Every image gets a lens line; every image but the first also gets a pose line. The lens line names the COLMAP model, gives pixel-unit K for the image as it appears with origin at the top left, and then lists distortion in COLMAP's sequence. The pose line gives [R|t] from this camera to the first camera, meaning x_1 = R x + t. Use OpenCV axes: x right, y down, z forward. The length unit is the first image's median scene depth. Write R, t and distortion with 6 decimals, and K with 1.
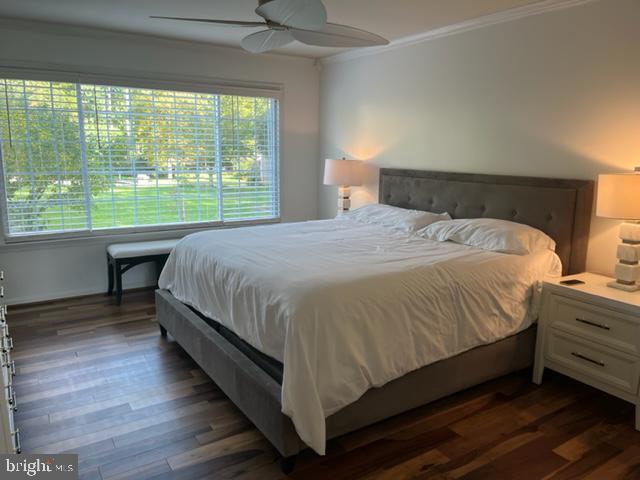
lens RADIAL K [[492.2, 0, 320.0], [0, 492.2, 240.0], [0, 0, 1]] dist [0.028628, -0.000250]
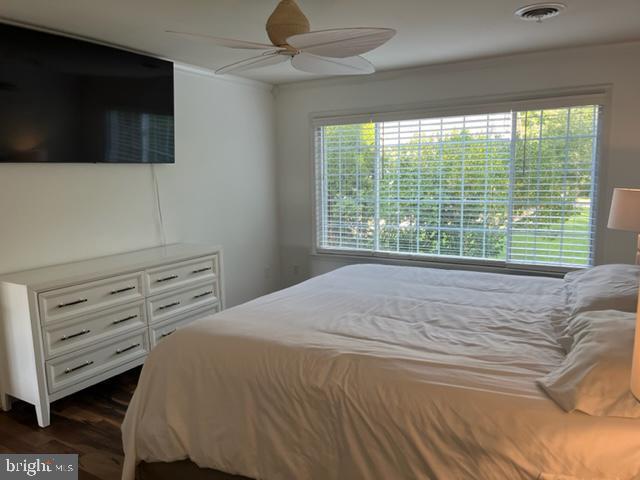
lens RADIAL K [[492.2, 0, 320.0], [0, 492.2, 240.0], [0, 0, 1]] dist [0.028628, -0.000250]
pose [[0.443571, 0.102312, -0.890380, 0.745591], [-0.145642, 0.988486, 0.041029, -0.116845], [0.884326, 0.111477, 0.453365, 0.620031]]
